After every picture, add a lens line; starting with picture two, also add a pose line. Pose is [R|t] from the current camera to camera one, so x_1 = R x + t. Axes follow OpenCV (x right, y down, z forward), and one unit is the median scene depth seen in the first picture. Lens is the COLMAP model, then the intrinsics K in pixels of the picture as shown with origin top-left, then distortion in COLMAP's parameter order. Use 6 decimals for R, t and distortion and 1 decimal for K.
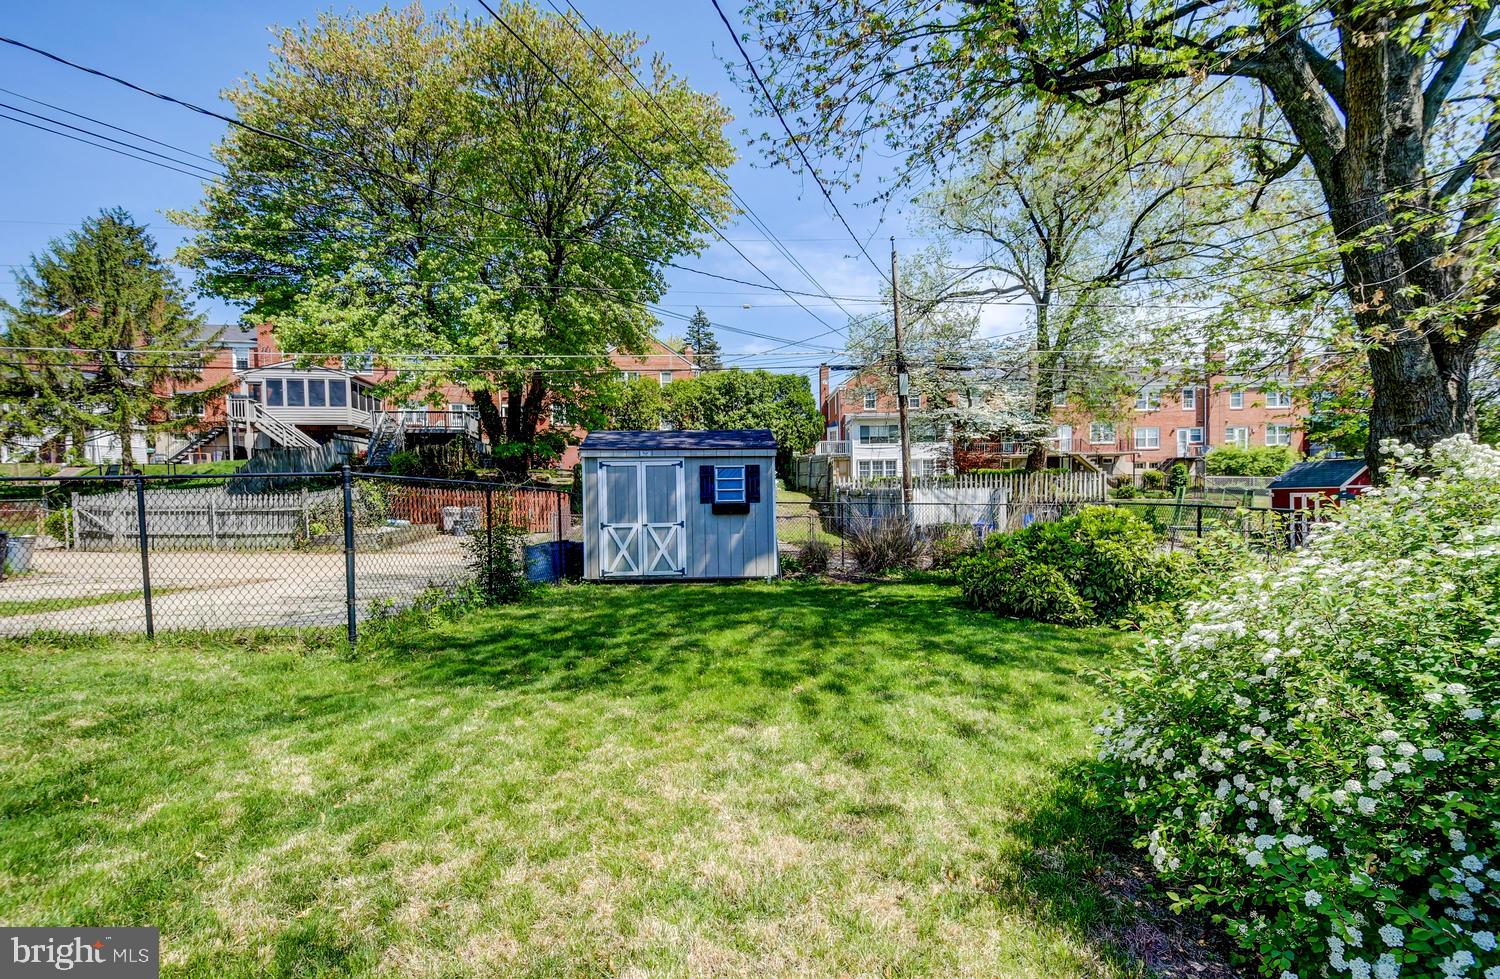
lens RADIAL K [[632.6, 0, 746.8], [0, 632.6, 514.9], [0, 0, 1]] dist [0.036692, -0.023008]
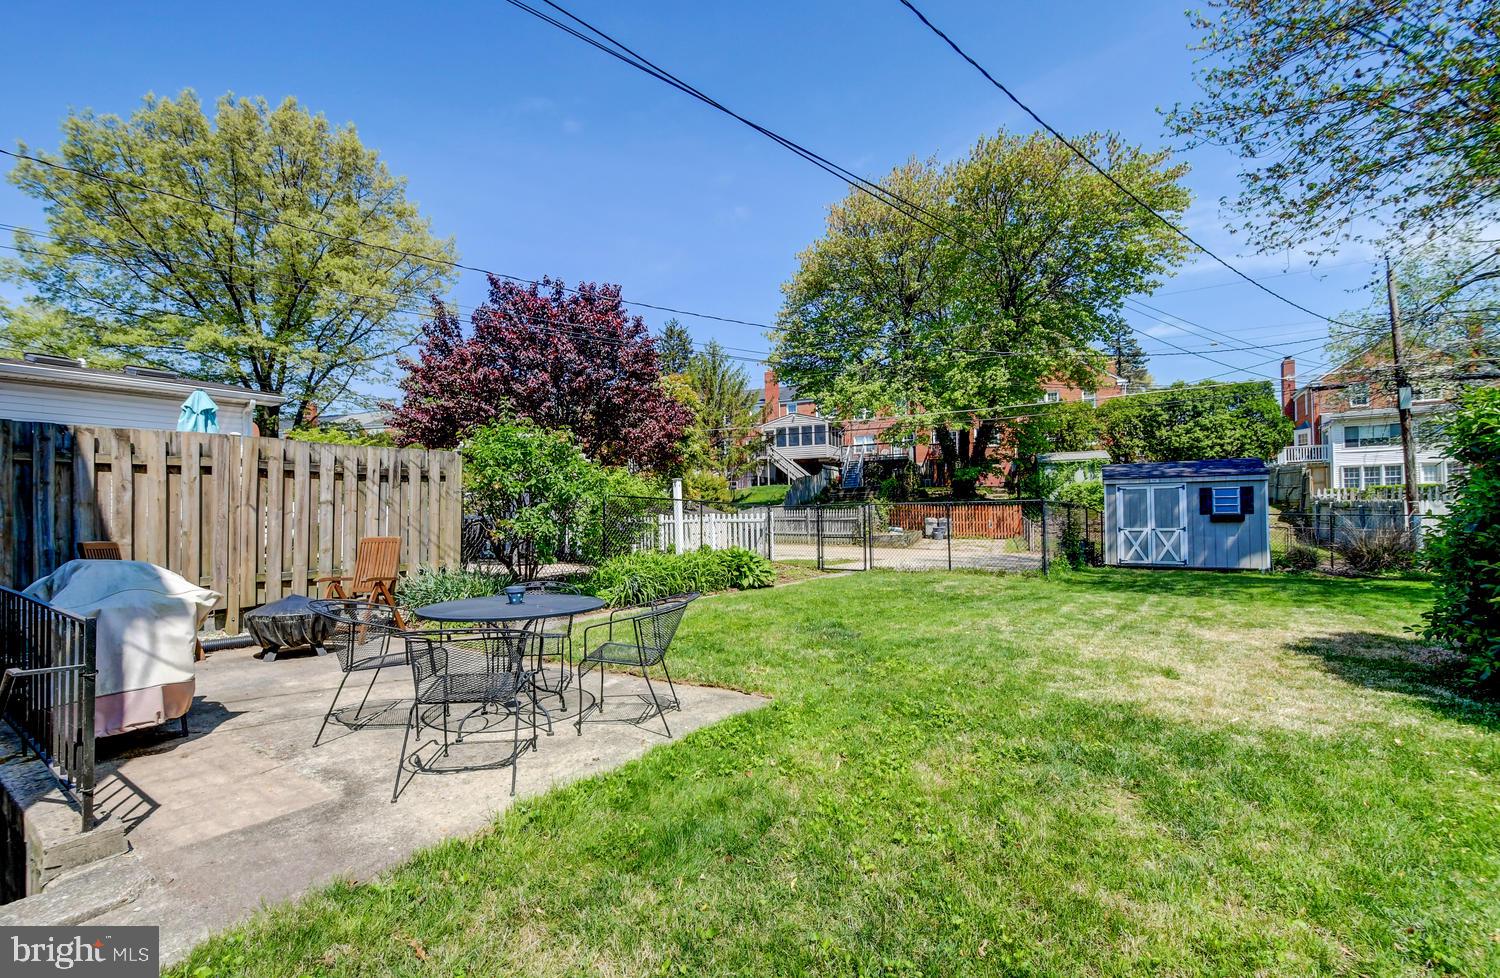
lens RADIAL K [[632.6, 0, 746.8], [0, 632.6, 514.4], [0, 0, 1]] dist [0.036692, -0.023008]
pose [[0.842334, -0.000779, -0.538955, -0.071434], [-0.010768, 0.999775, -0.018274, 0.008612], [0.538848, 0.021196, 0.842136, -0.346217]]
